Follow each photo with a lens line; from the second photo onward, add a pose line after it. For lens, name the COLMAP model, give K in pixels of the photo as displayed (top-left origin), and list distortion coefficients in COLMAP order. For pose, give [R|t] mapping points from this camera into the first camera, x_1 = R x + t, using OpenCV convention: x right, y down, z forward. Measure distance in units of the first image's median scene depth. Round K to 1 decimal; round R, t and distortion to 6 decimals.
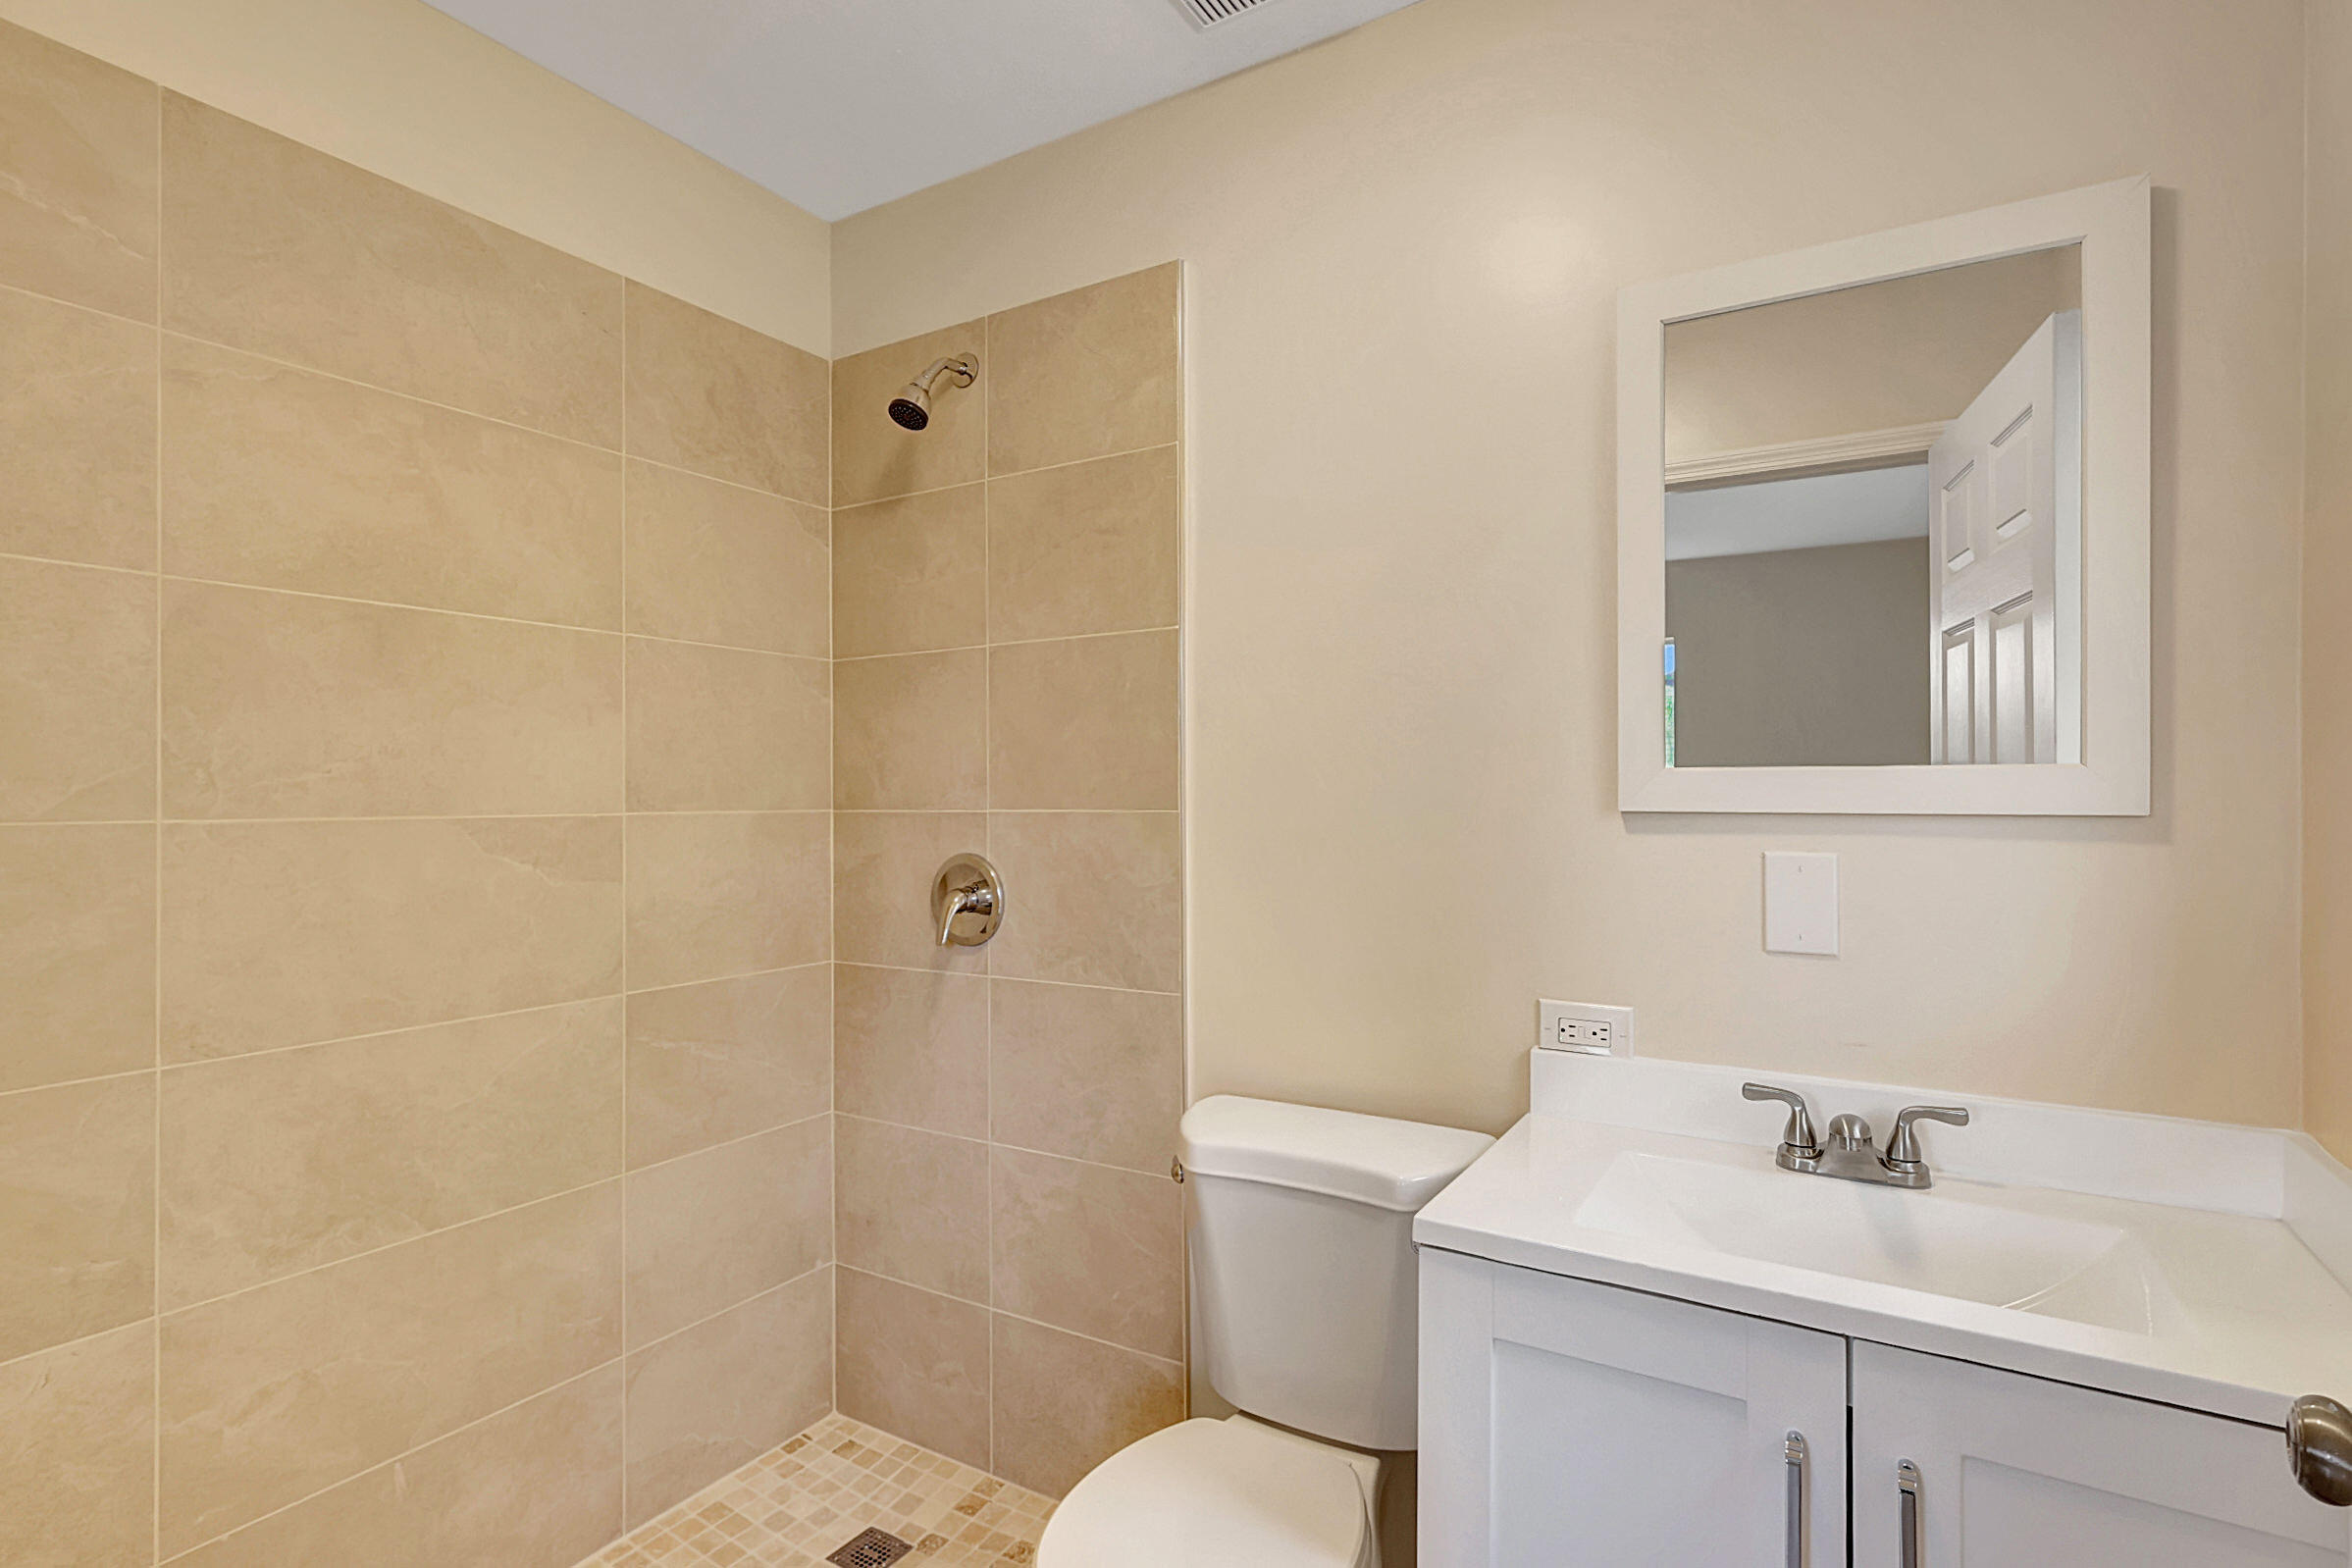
lens RADIAL K [[1144.3, 0, 1170.8], [0, 1144.3, 762.2], [0, 0, 1]] dist [0.002418, -0.000597]
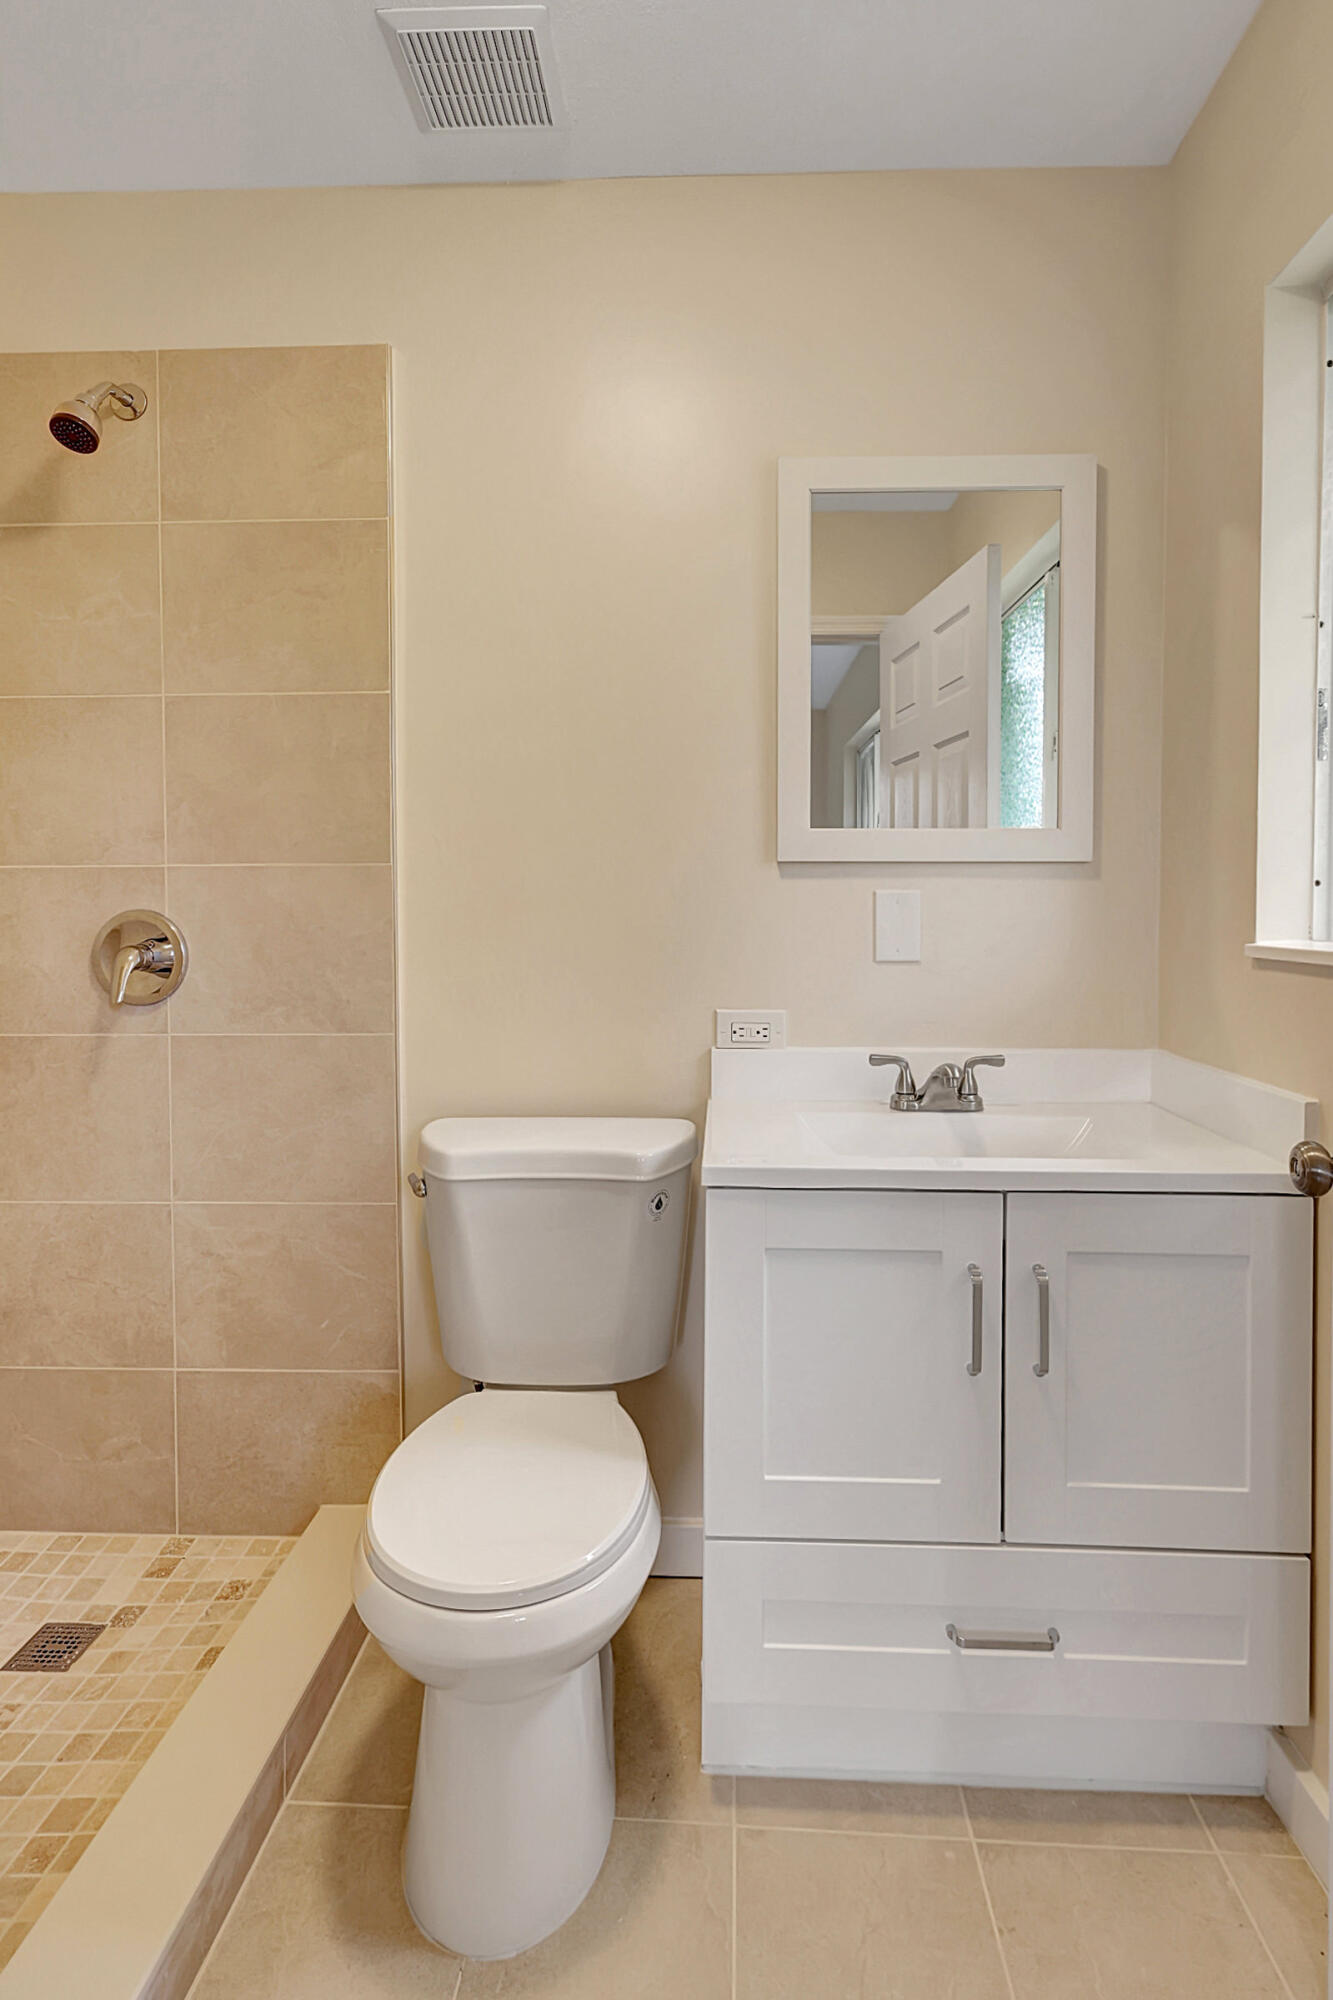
lens RADIAL K [[973.0, 0, 771.7], [0, 973.0, 884.6], [0, 0, 1]] dist [0.002418, -0.000597]
pose [[0.870119, 0.001673, 0.492840, -0.131532], [-0.013923, 0.999679, 0.021187, 0.037481], [-0.492646, -0.025297, 0.869862, 0.030143]]
